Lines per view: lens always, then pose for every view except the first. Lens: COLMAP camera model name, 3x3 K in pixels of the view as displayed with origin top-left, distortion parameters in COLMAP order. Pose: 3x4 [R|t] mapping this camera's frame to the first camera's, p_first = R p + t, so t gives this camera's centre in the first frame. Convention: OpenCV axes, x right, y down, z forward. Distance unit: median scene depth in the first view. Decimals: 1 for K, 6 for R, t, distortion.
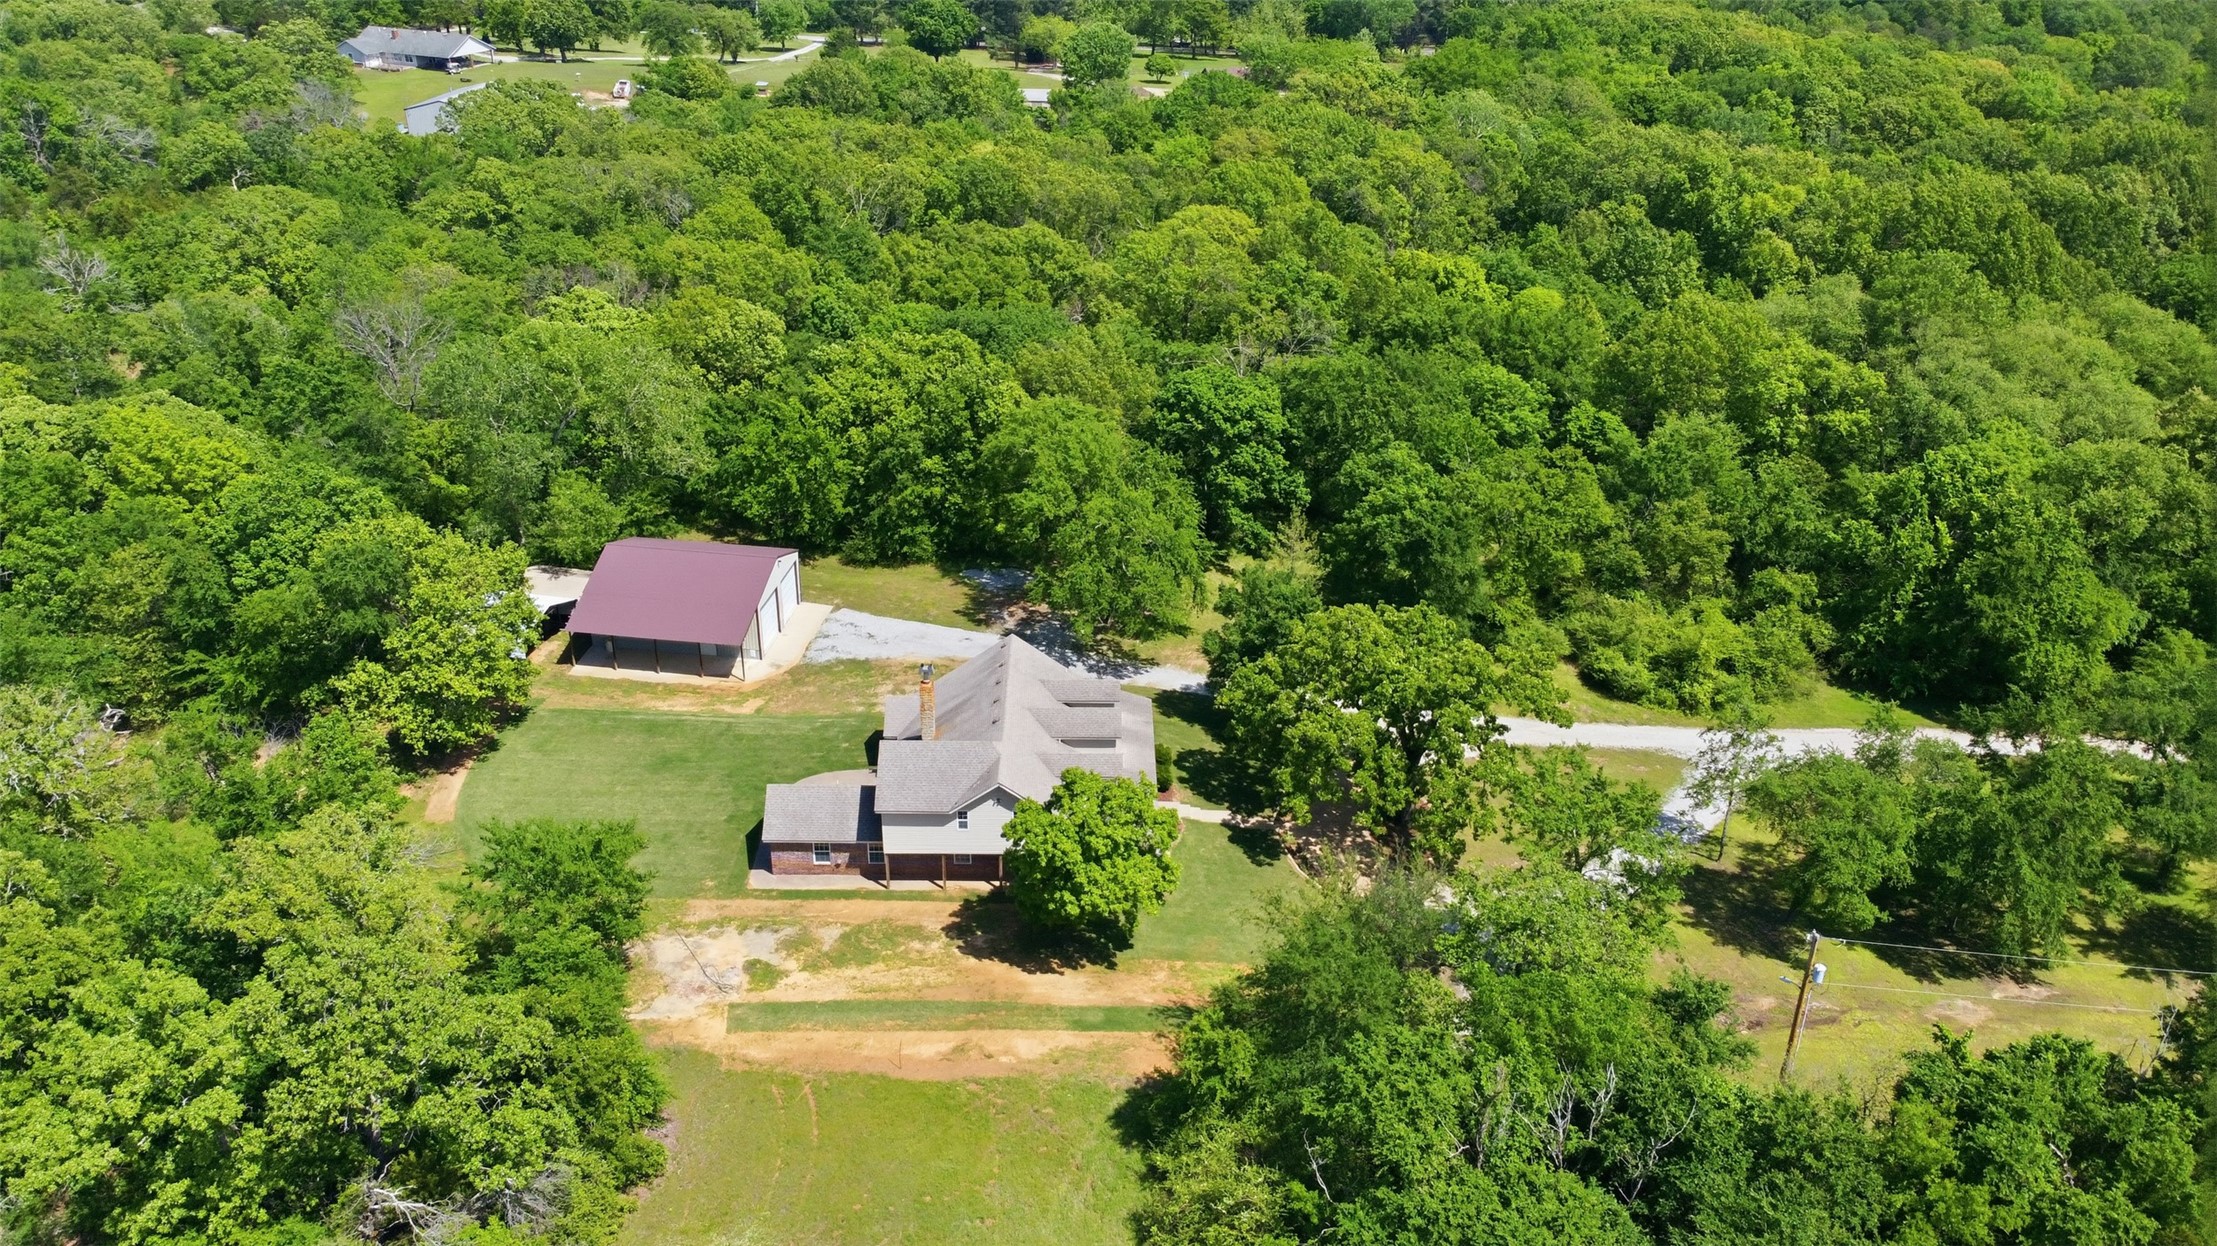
lens RADIAL K [[1621.2, 0, 1108.5], [0, 1621.2, 623.0], [0, 0, 1]] dist [-0.004162, -0.002655]
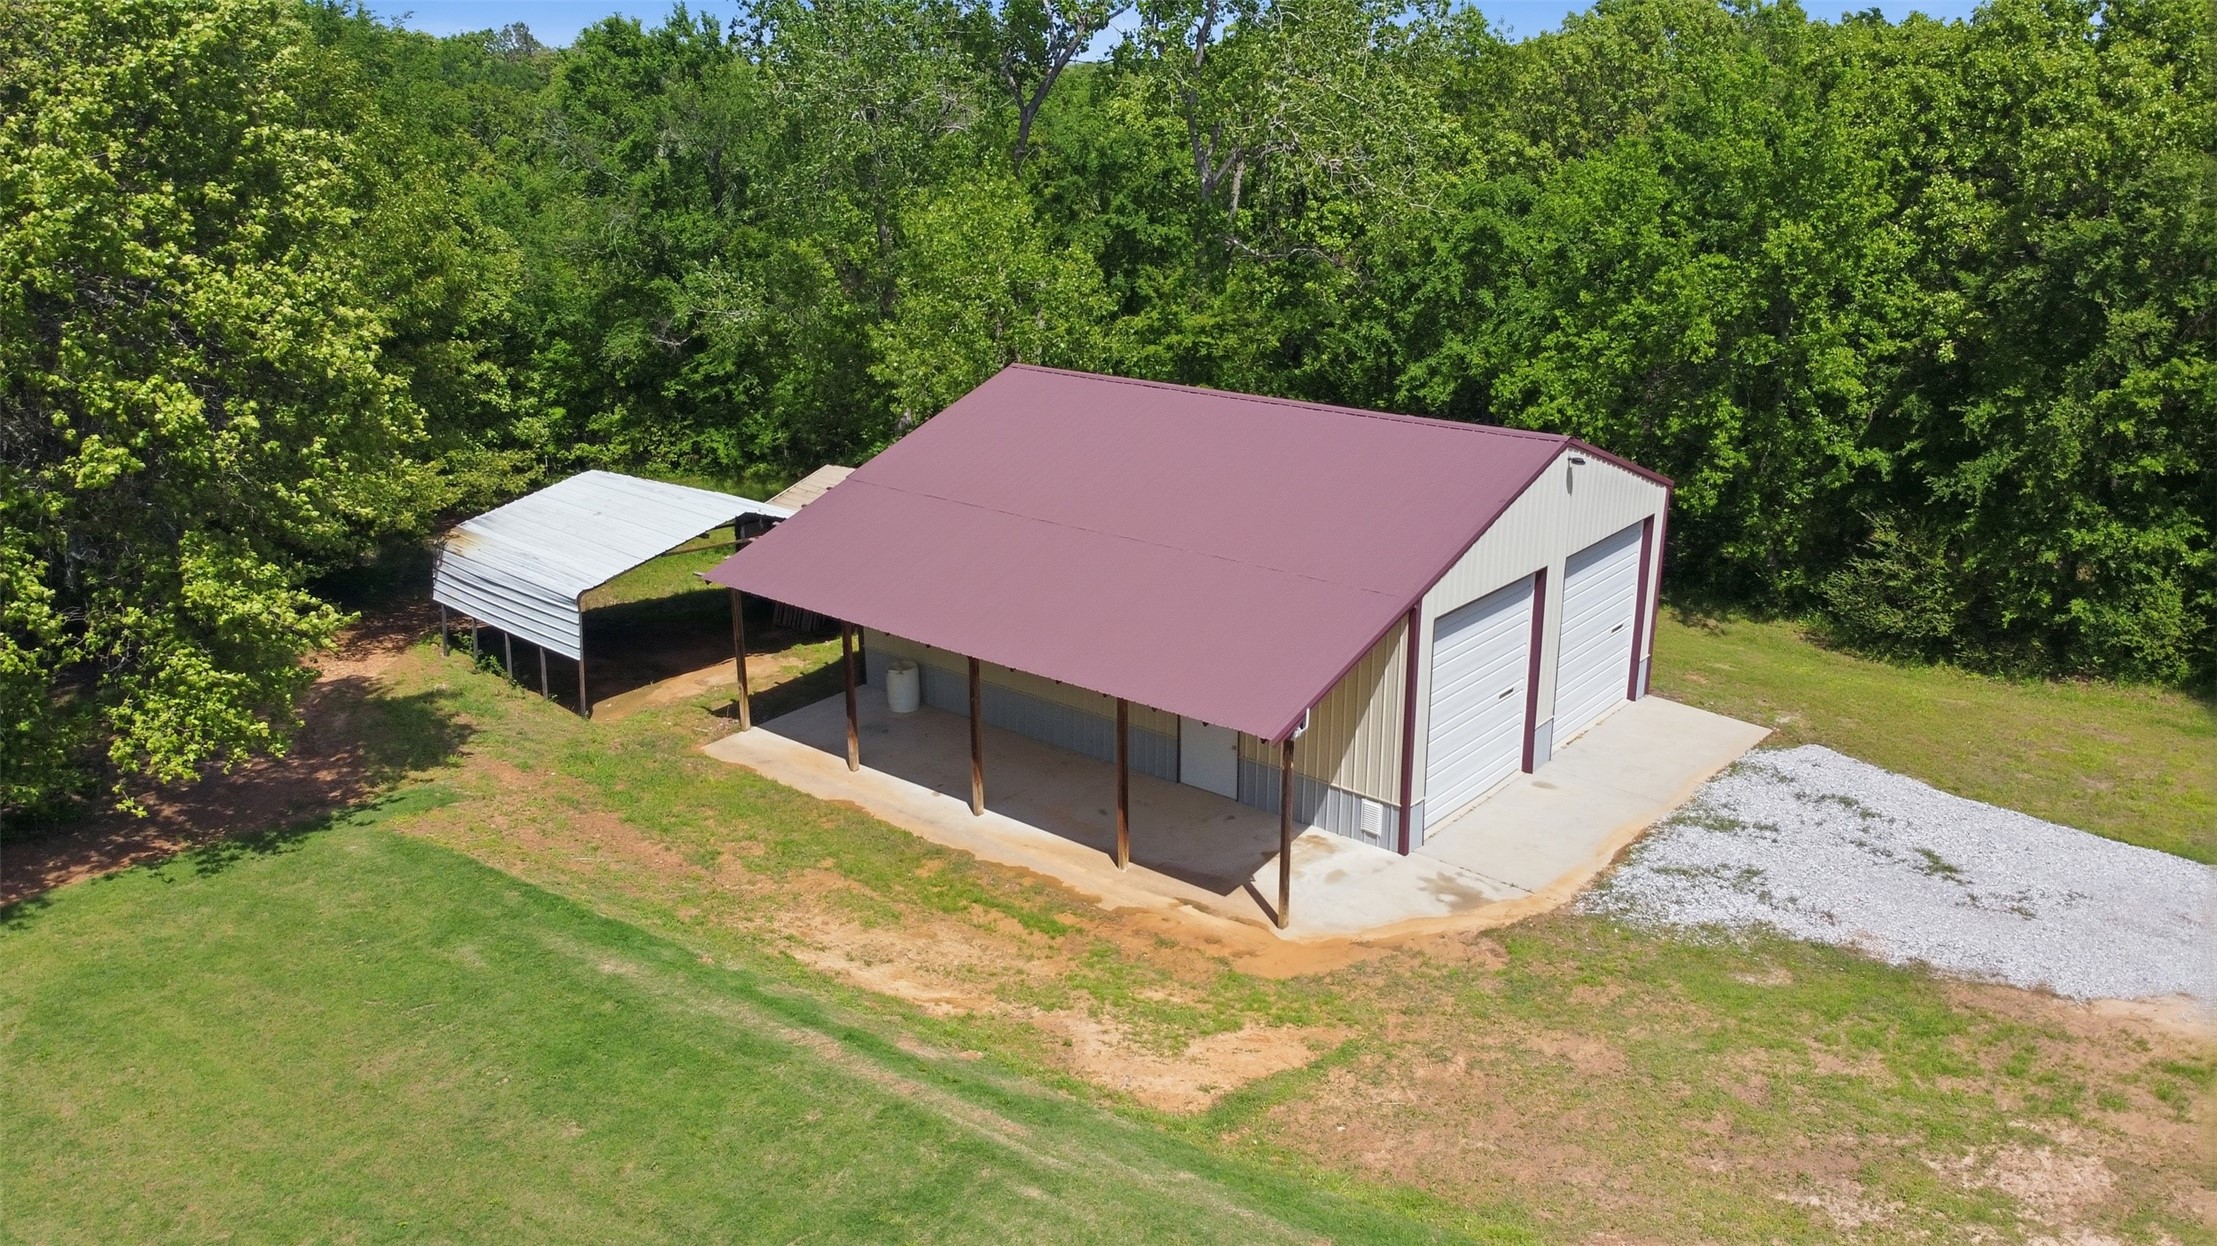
lens RADIAL K [[1621.2, 0, 1108.5], [0, 1621.2, 623.0], [0, 0, 1]] dist [-0.004162, -0.002655]
pose [[0.839327, 0.136005, -0.526338, -0.122924], [-0.221302, 0.969825, -0.102299, 0.021510], [0.496543, 0.202342, 0.844099, 0.715148]]
